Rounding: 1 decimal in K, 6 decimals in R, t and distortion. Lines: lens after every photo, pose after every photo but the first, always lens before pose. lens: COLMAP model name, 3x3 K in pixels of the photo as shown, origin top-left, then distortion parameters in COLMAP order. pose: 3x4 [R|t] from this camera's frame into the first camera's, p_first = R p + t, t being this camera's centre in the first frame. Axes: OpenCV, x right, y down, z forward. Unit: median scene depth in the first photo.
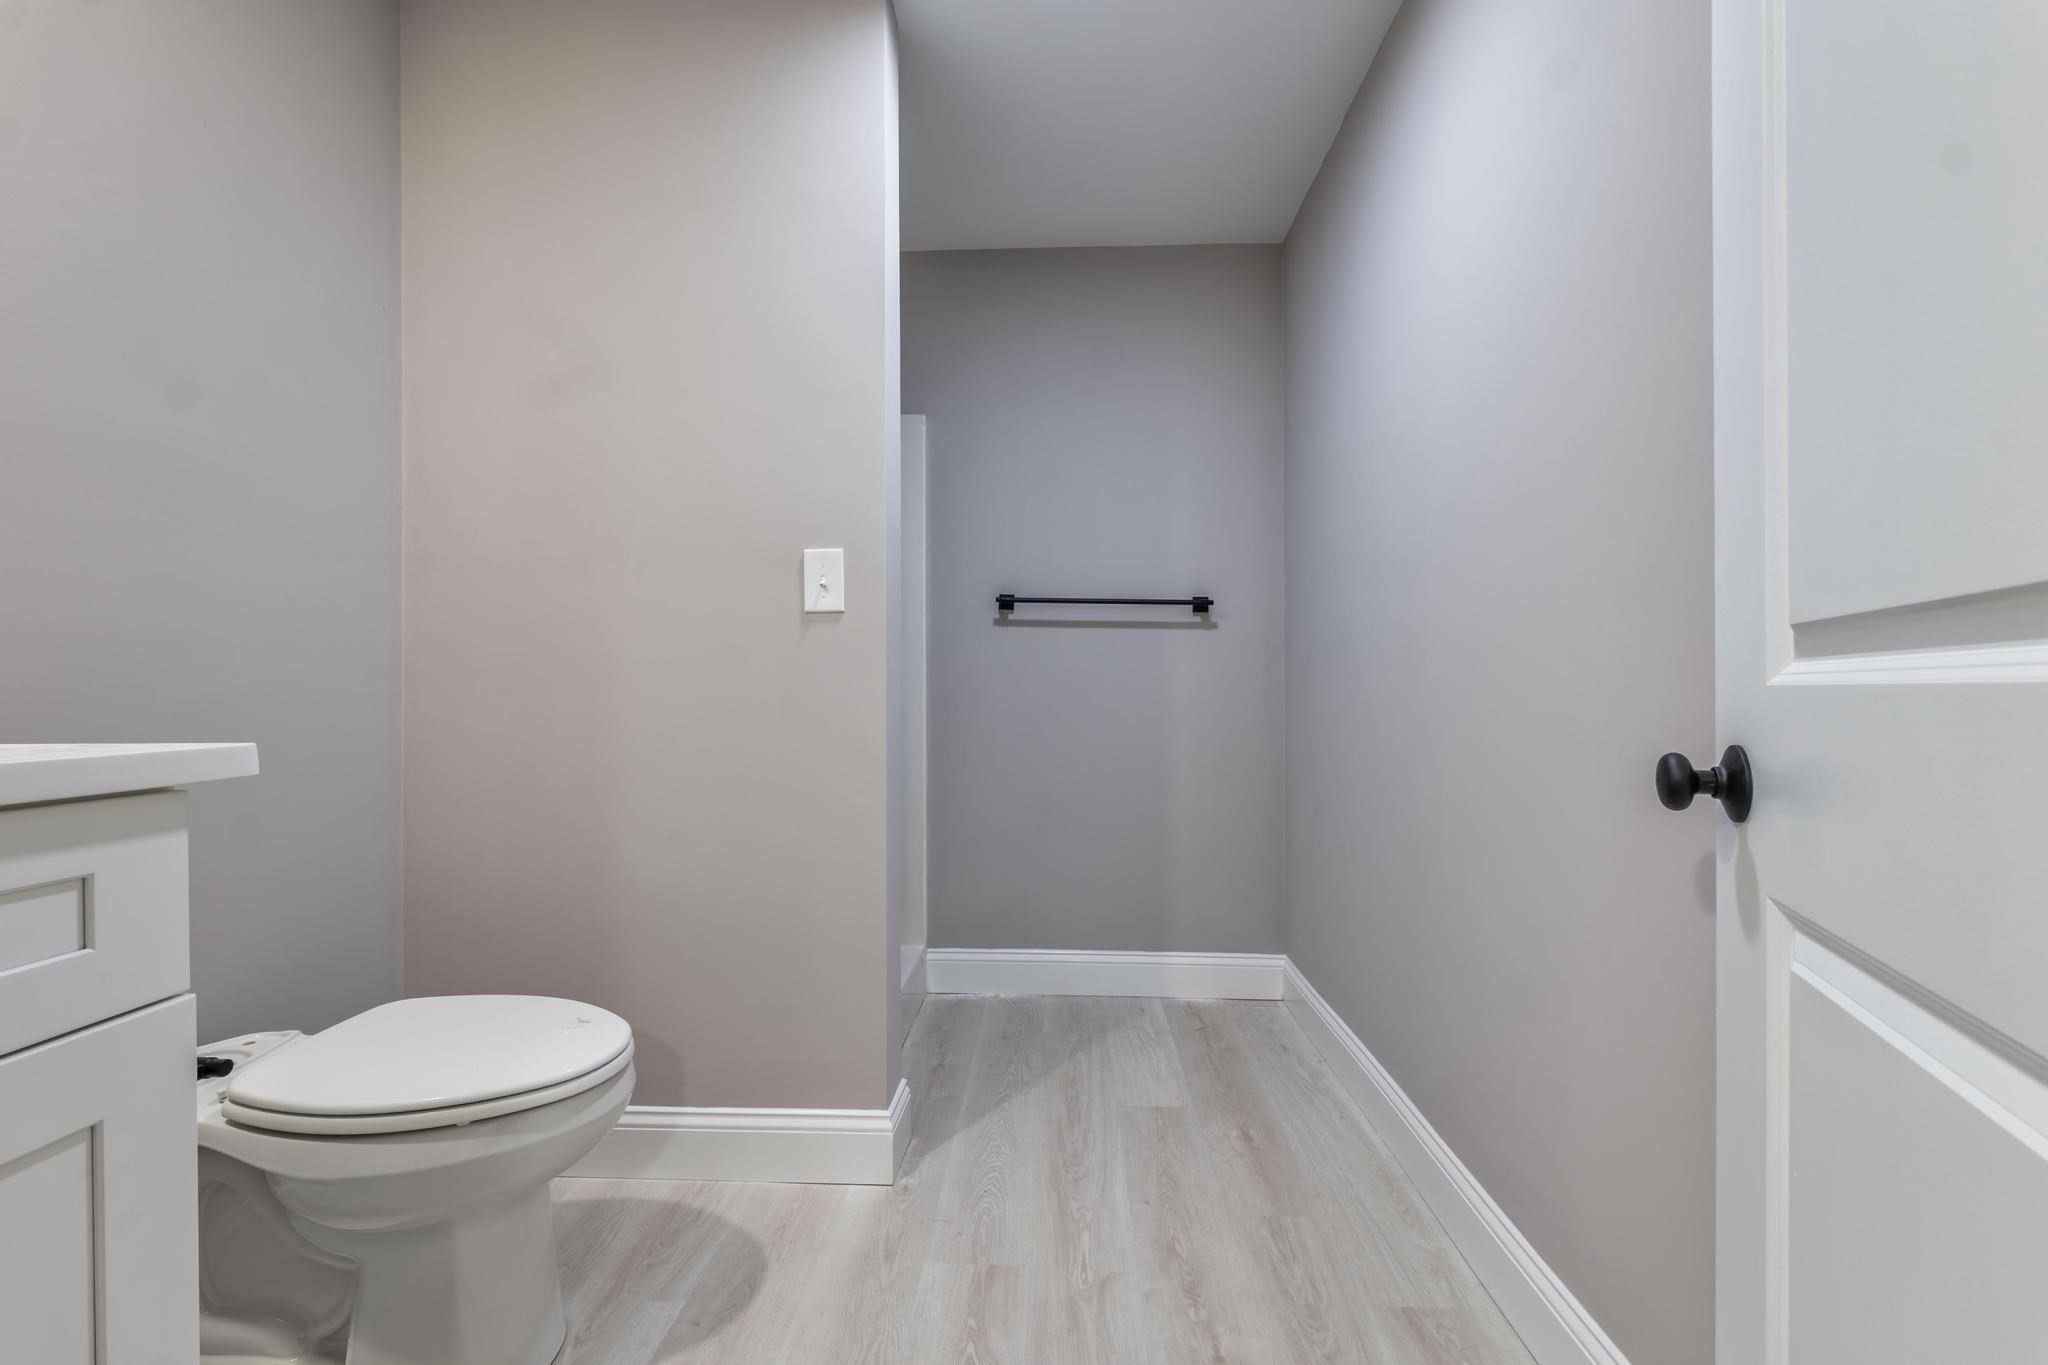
lens RADIAL K [[852.2, 0, 1034.2], [0, 852.2, 683.5], [0, 0, 1]] dist [-0.002655, -0.000225]
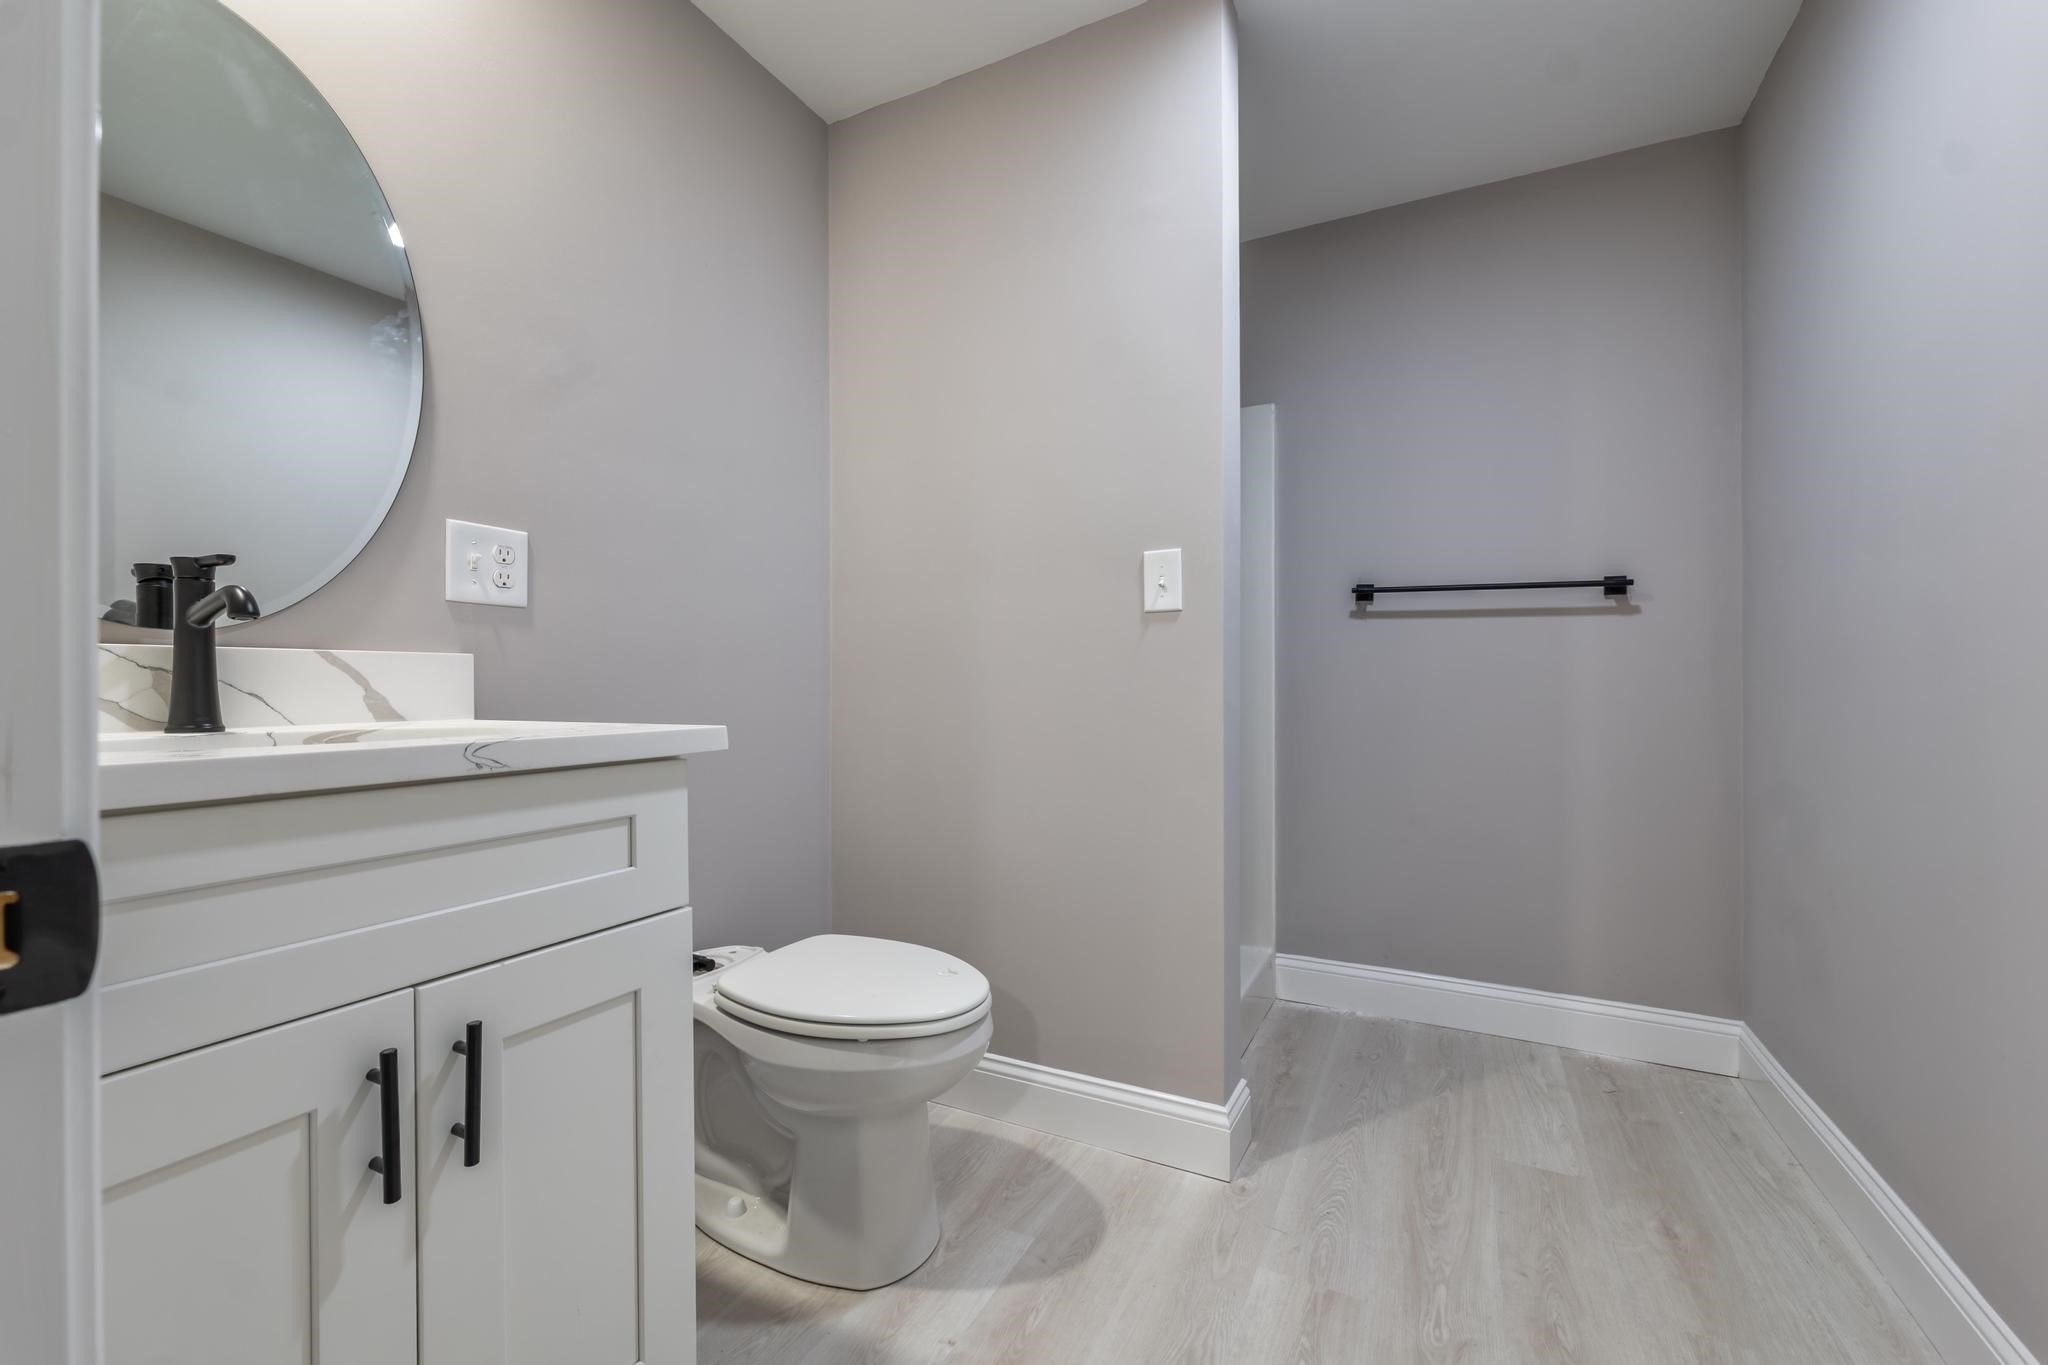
lens RADIAL K [[852.2, 0, 1015.2], [0, 852.2, 685.4], [0, 0, 1]] dist [-0.002655, -0.000225]
pose [[0.903384, 0.000695, -0.428833, 0.033694], [0.001703, 0.999985, 0.005208, 0.000179], [0.428830, -0.005435, 0.903369, -0.007388]]
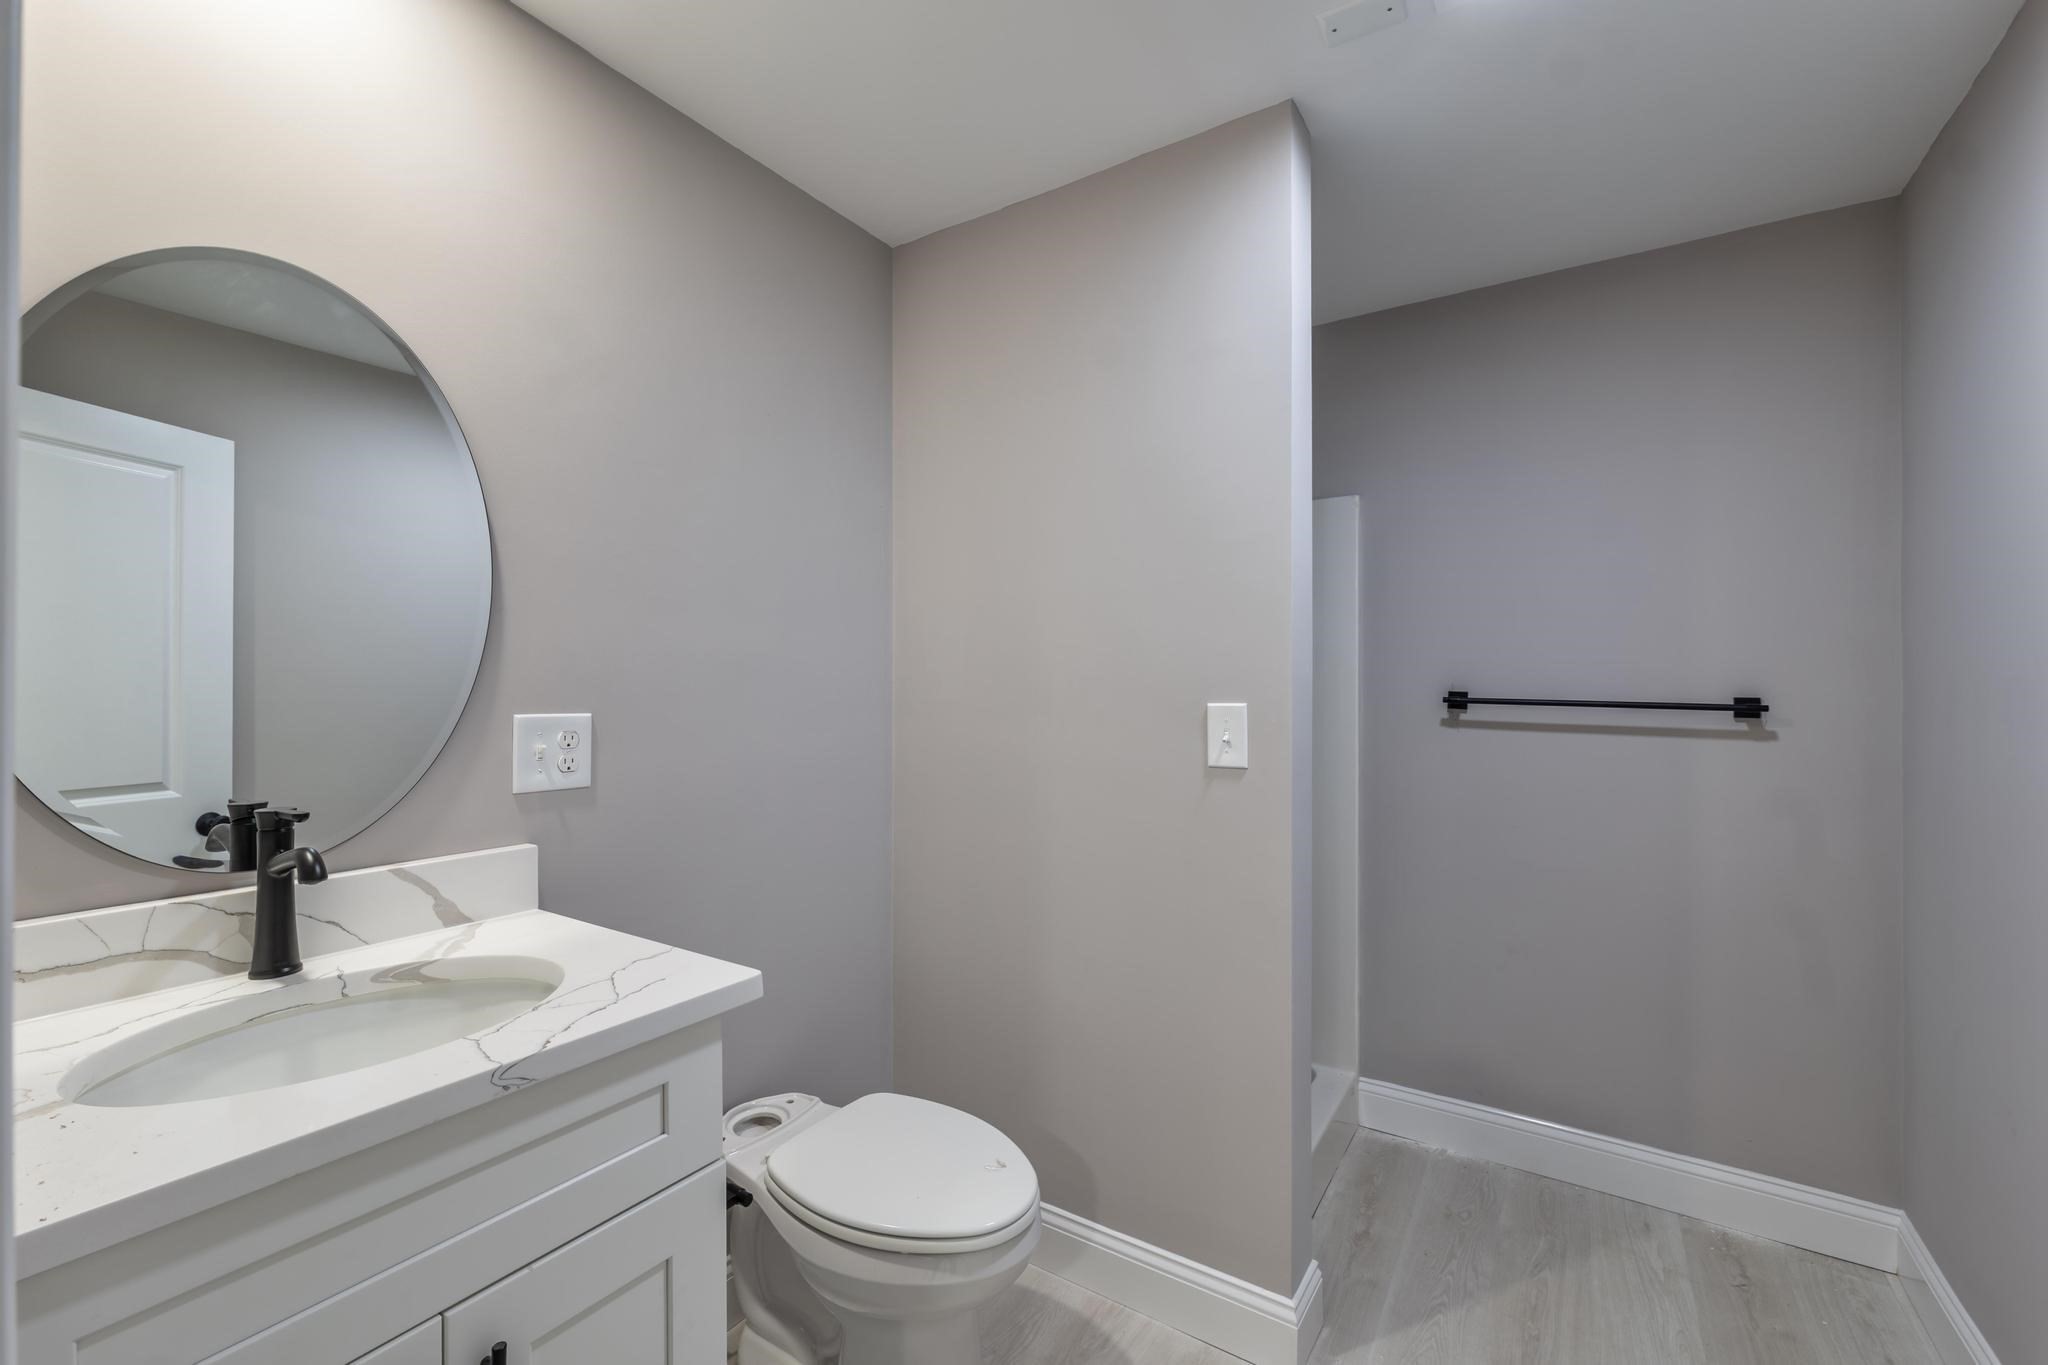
lens RADIAL K [[852.2, 0, 1013.4], [0, 852.2, 672.3], [0, 0, 1]] dist [-0.002655, -0.000225]
pose [[0.851424, 0.001121, -0.524477, 0.058030], [-0.000260, 0.999998, 0.001716, -0.194479], [0.524478, -0.001325, 0.851423, 0.034881]]
